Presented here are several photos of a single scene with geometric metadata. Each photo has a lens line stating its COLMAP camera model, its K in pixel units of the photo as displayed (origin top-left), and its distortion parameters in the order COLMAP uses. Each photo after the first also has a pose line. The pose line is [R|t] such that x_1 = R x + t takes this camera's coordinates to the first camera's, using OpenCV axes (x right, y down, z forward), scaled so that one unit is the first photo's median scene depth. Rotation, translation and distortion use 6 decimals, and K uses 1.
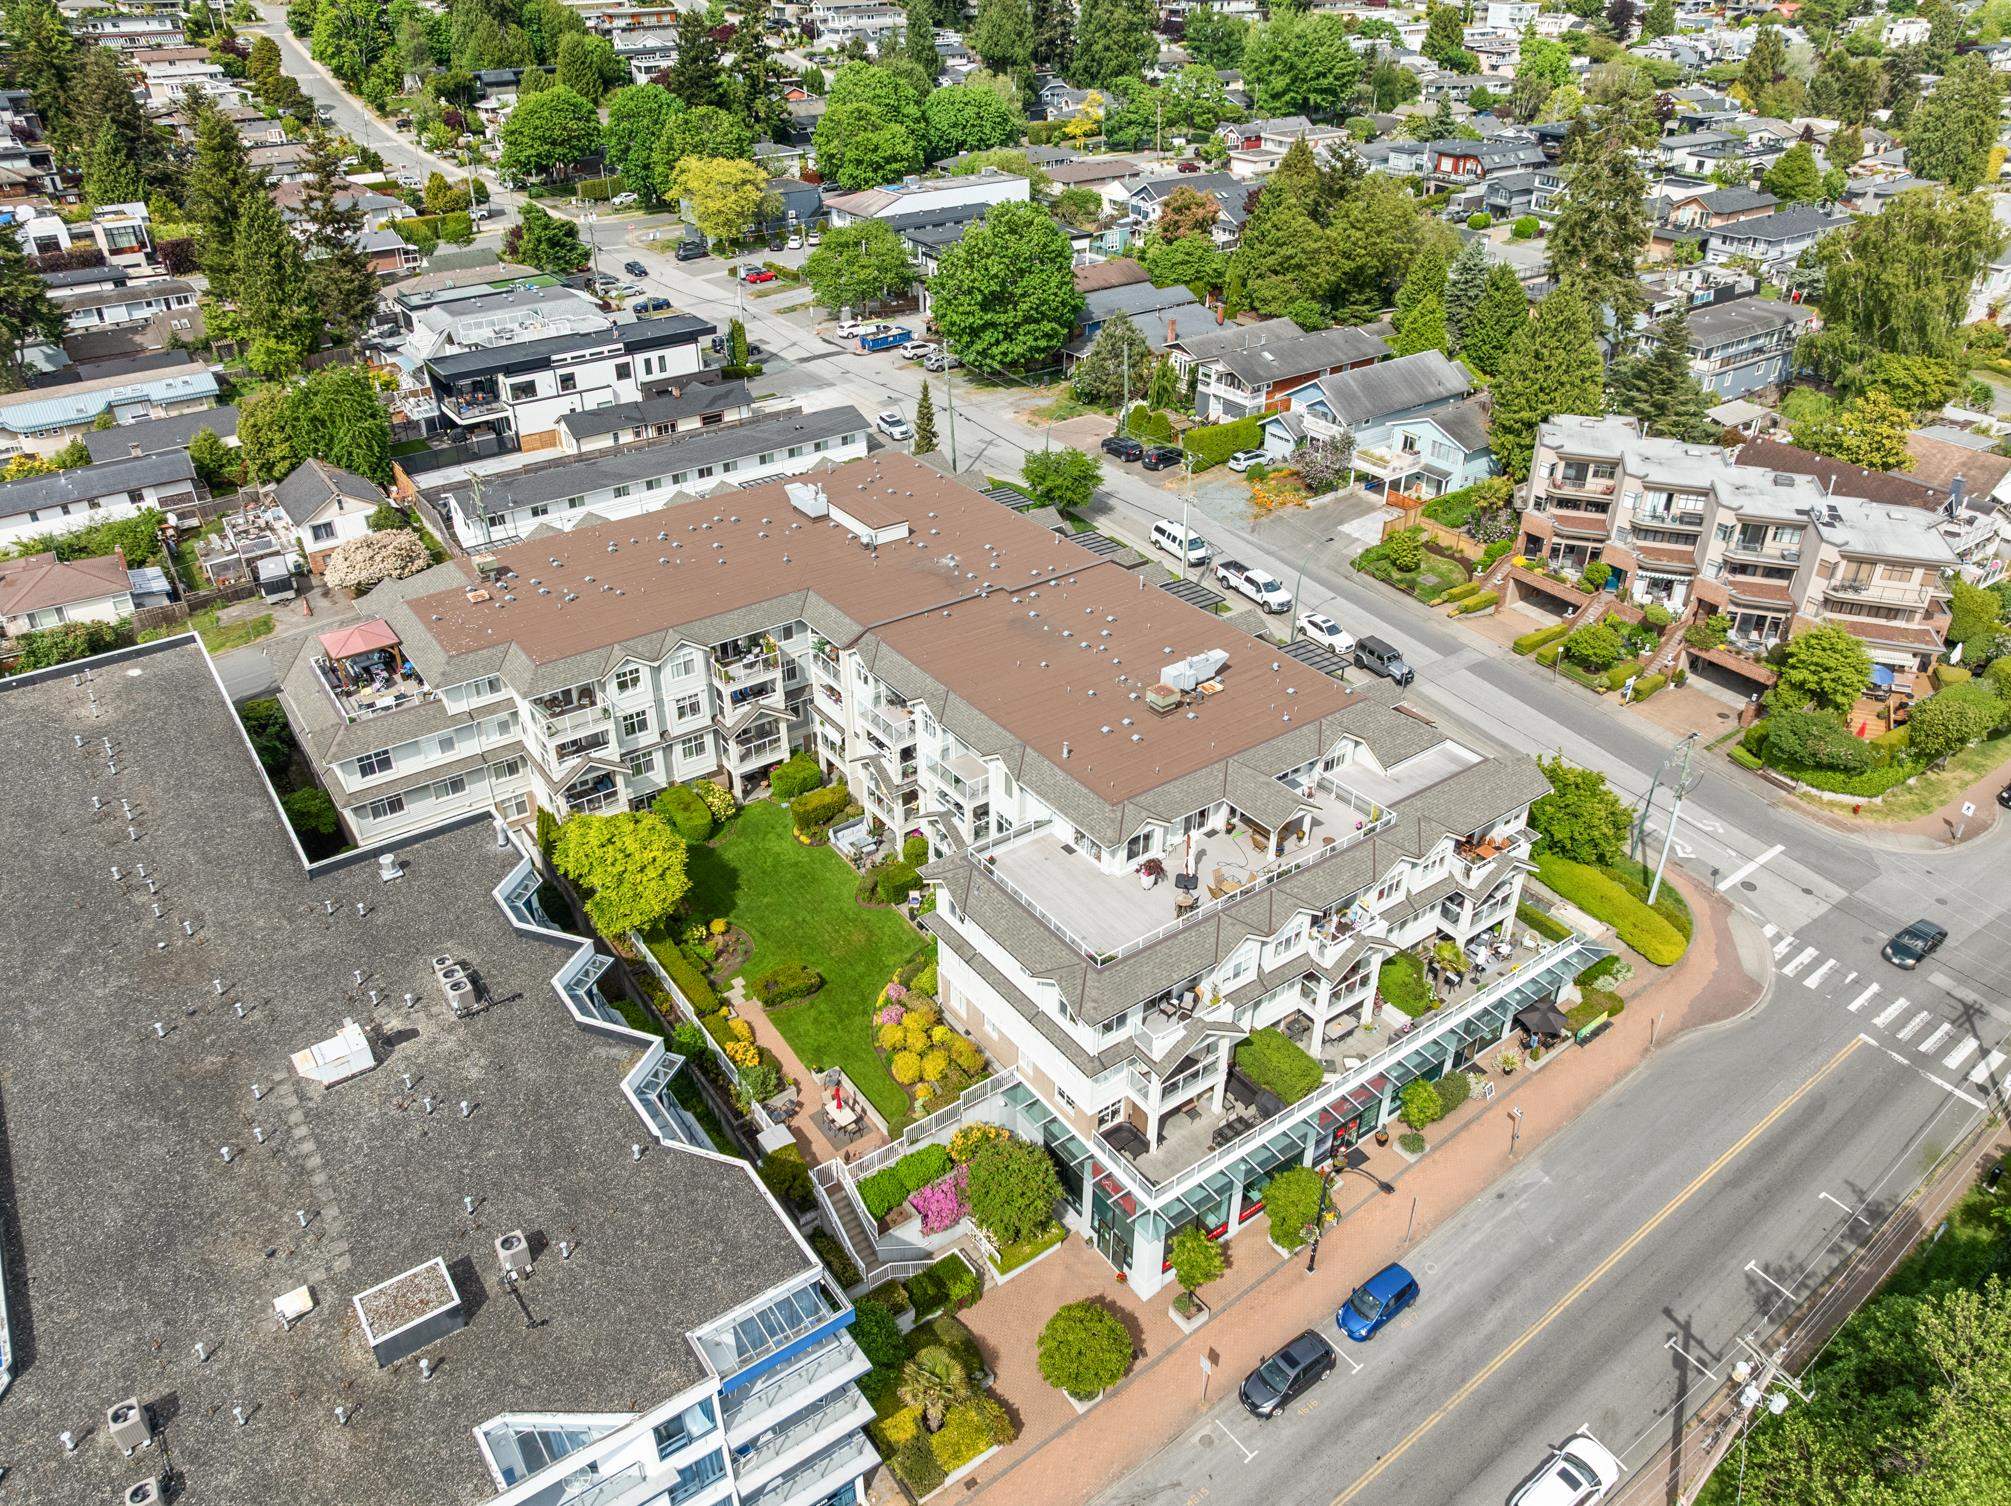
lens RADIAL K [[1401.6, 0, 1005.5], [0, 1401.6, 753.0], [0, 0, 1]] dist [-0.008363, -0.057258]
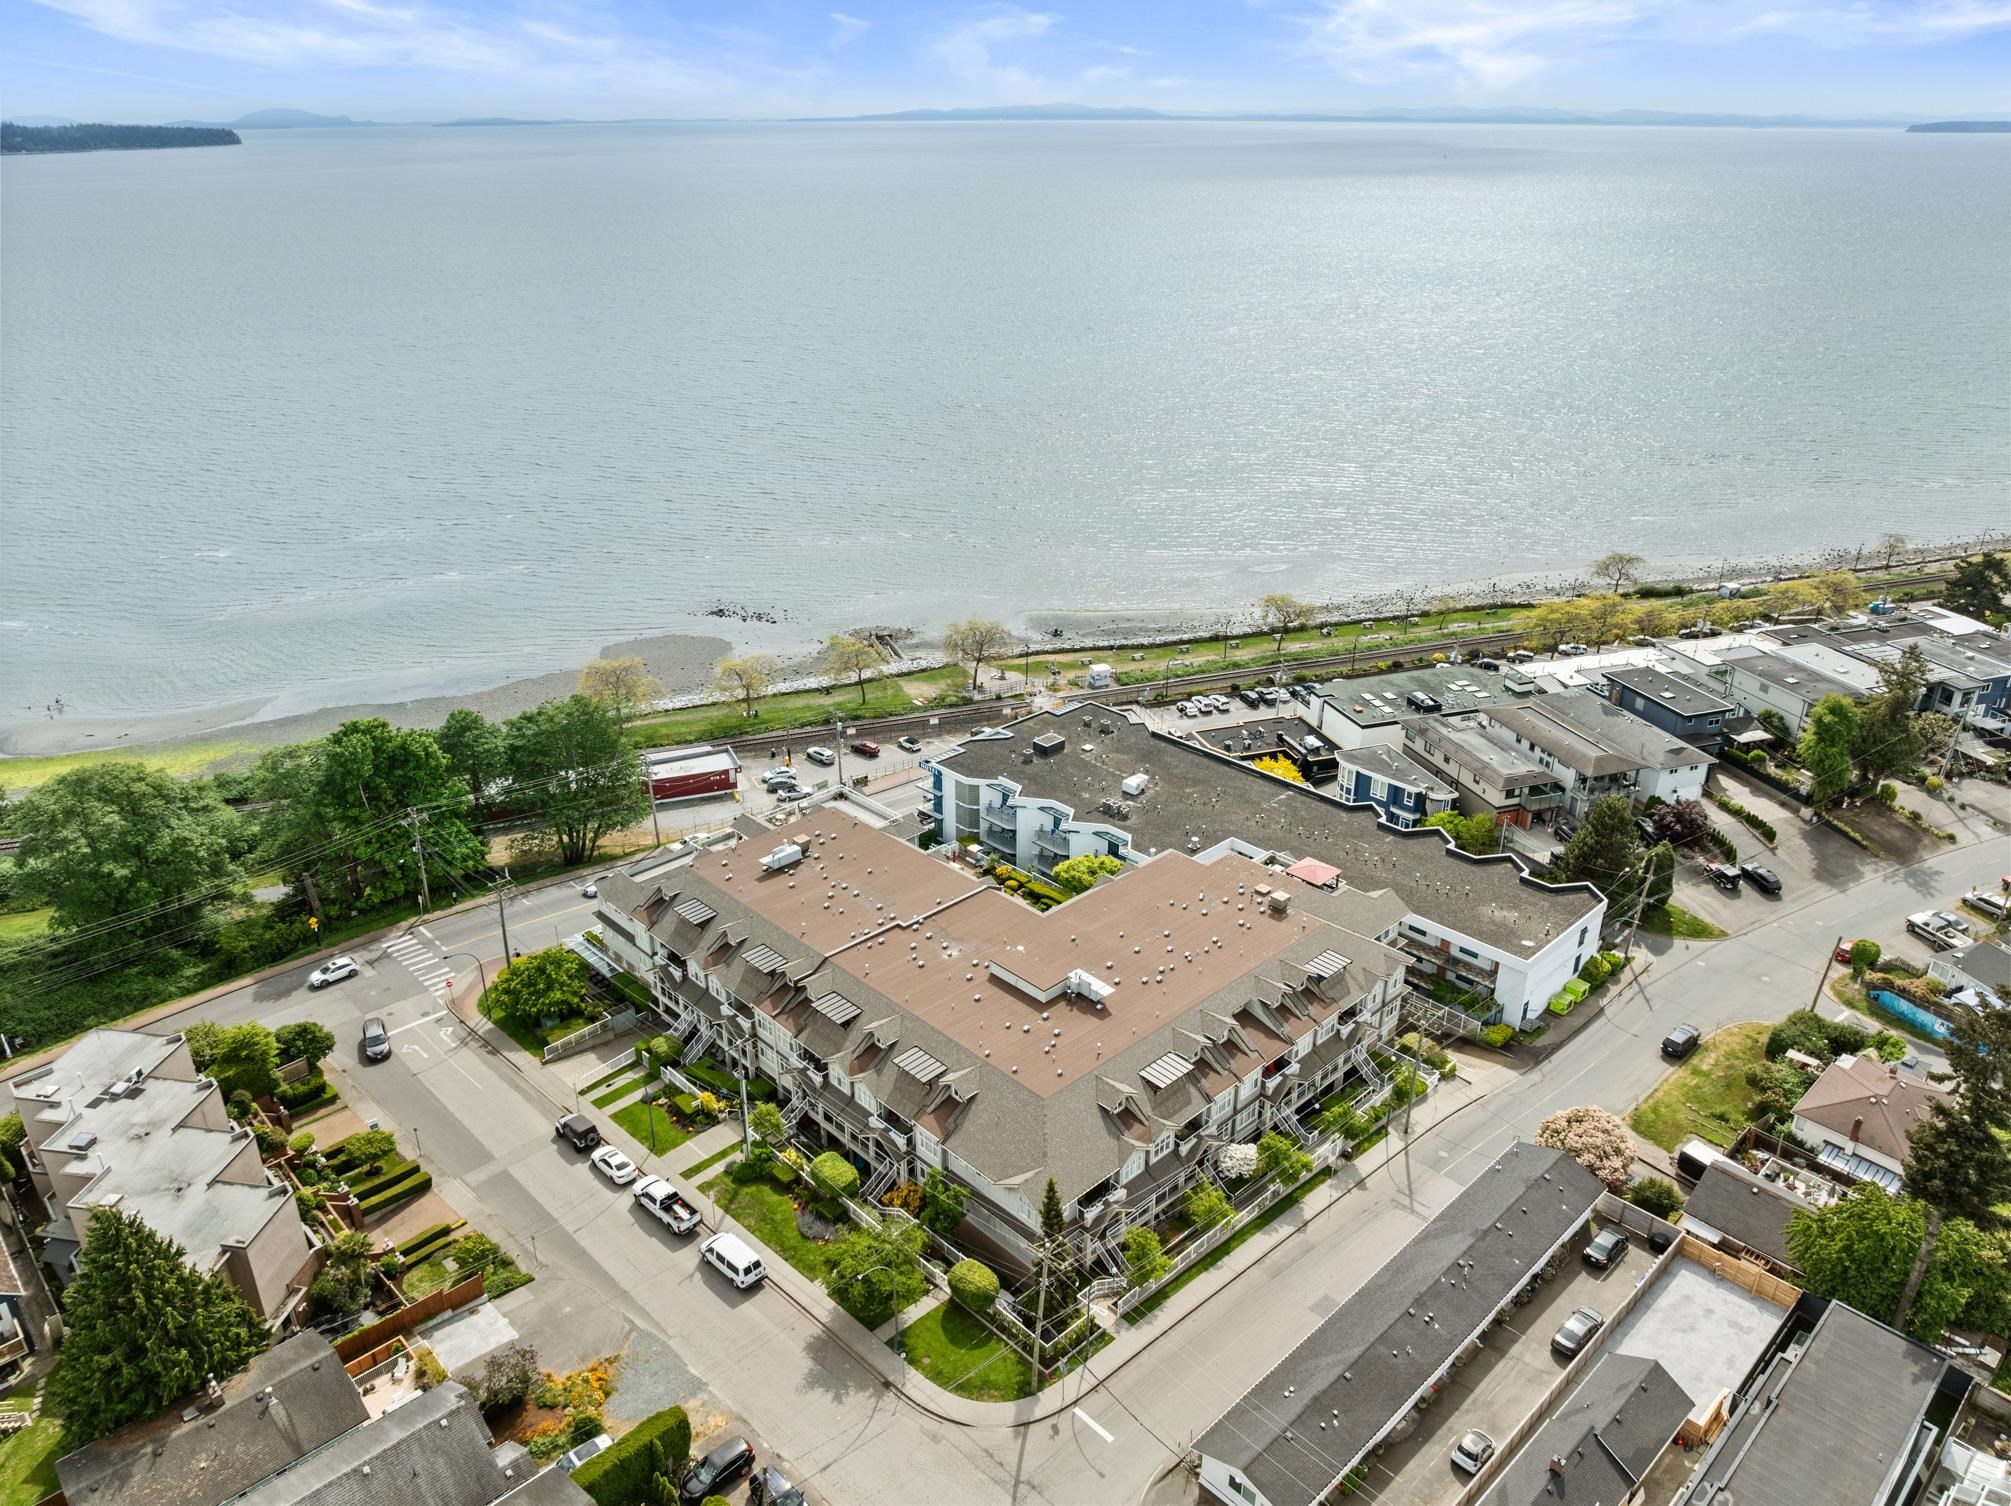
lens RADIAL K [[1406.3, 0, 1001.3], [0, 1406.3, 779.0], [0, 0, 1]] dist [-0.049858, 0.026552]
pose [[-0.989339, 0.063984, -0.130823, 0.052713], [-0.075549, 0.542489, 0.836659, -0.905203], [0.124503, 0.837623, -0.531871, 1.081795]]
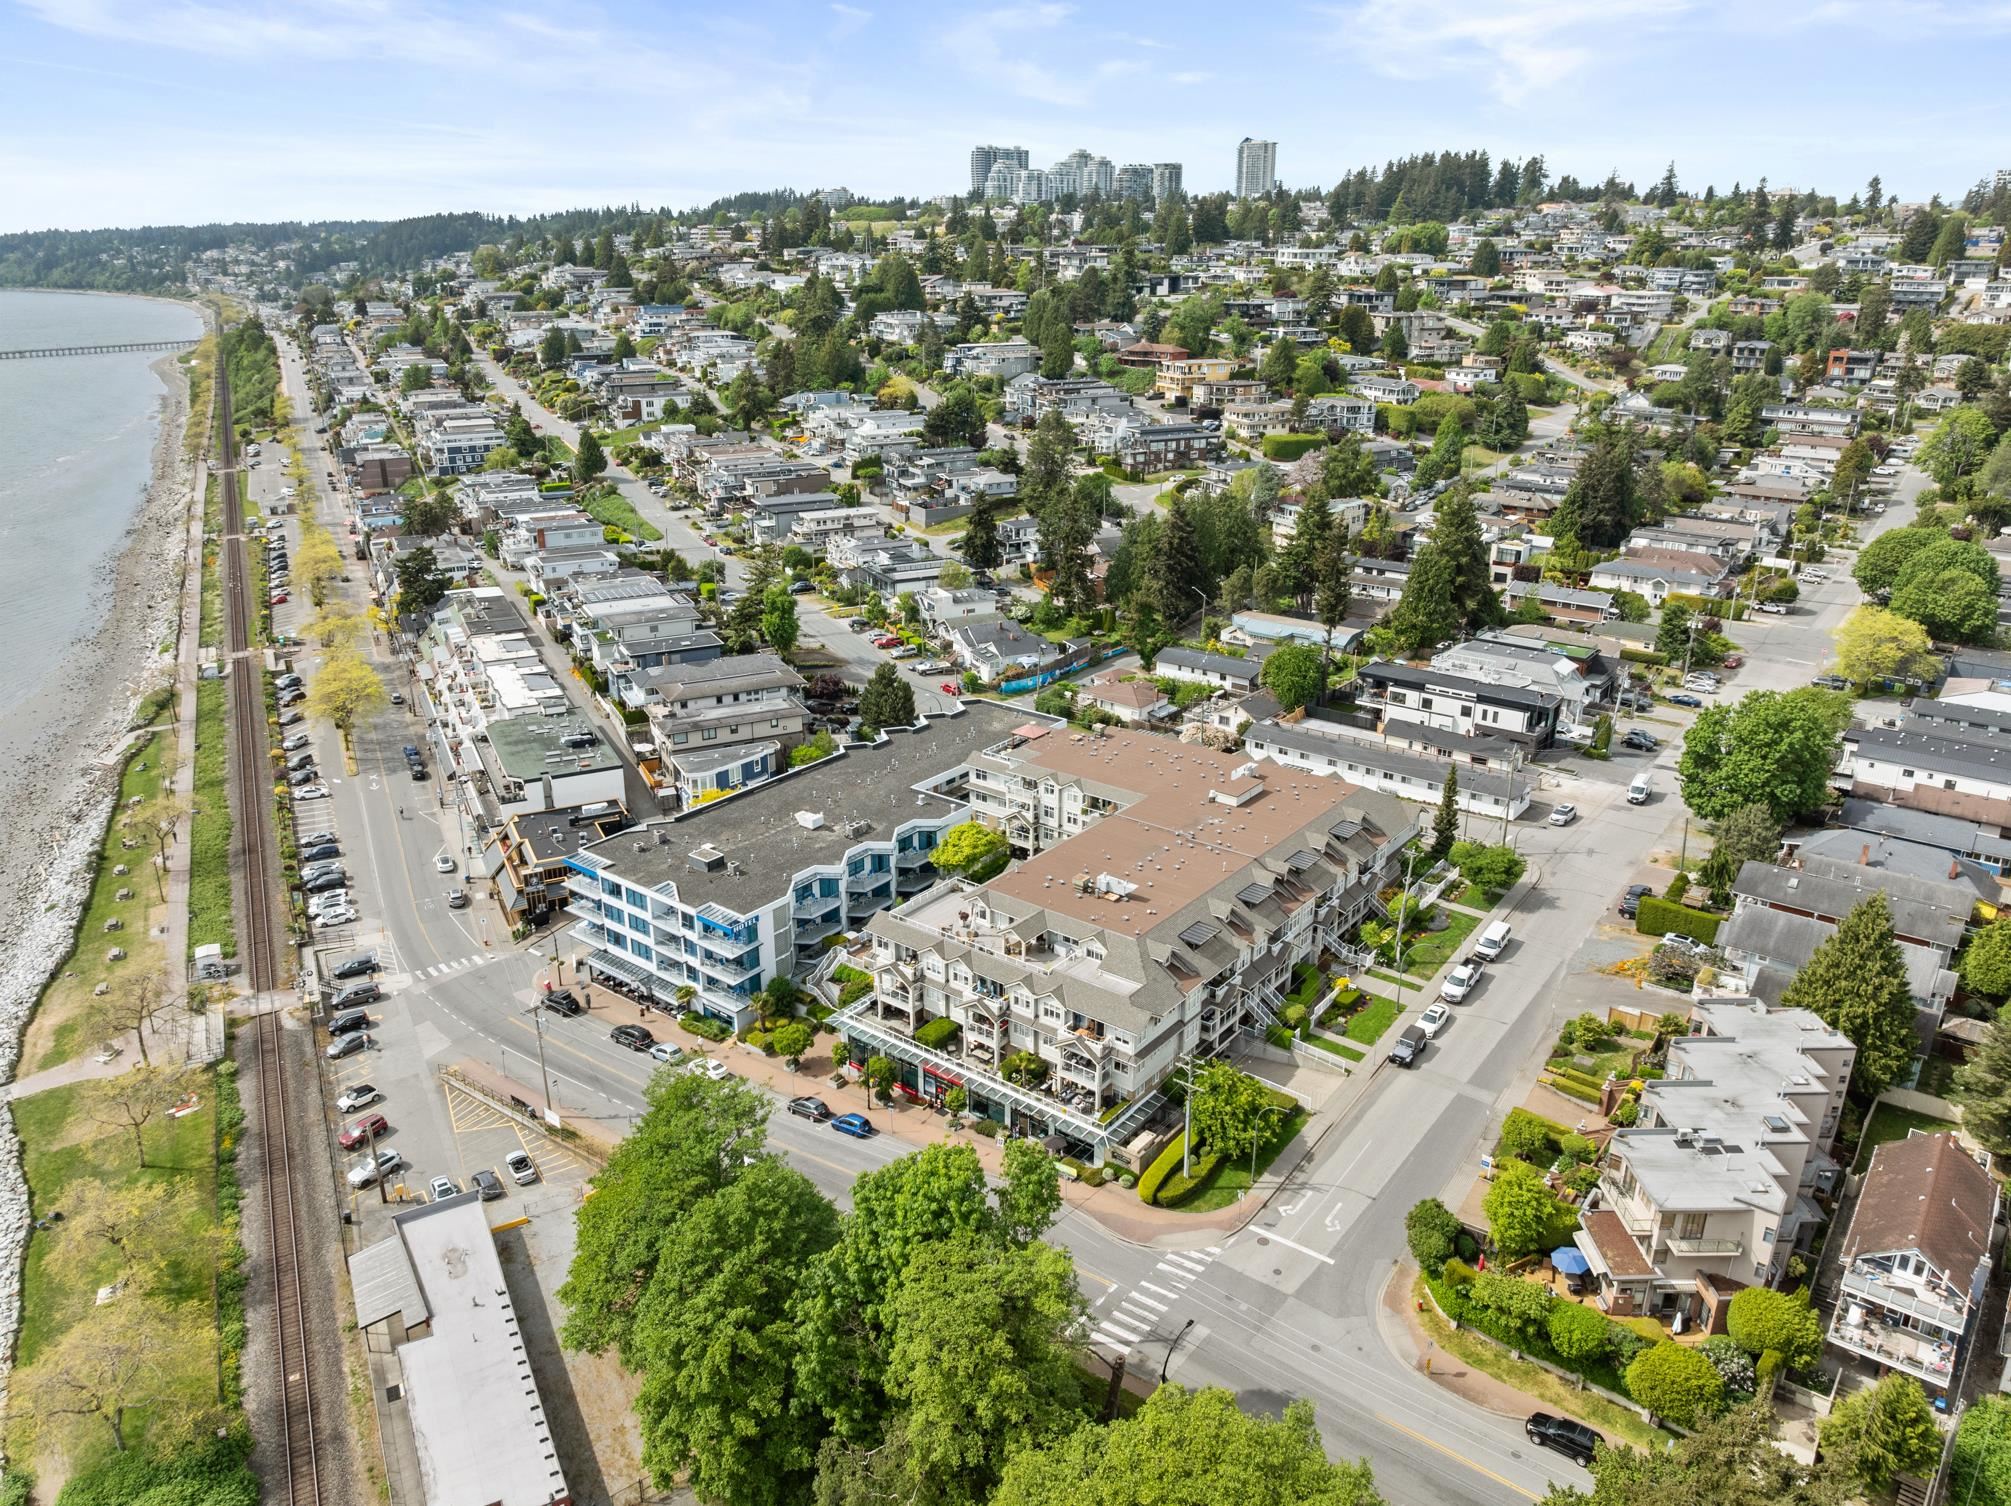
lens RADIAL K [[1406.3, 0, 1001.3], [0, 1406.3, 779.0], [0, 0, 1]] dist [-0.049858, 0.026552]
pose [[0.283391, 0.347412, -0.893865, 0.933474], [-0.507238, 0.845326, 0.167732, -0.226963], [0.813879, 0.405869, 0.415778, 0.061278]]
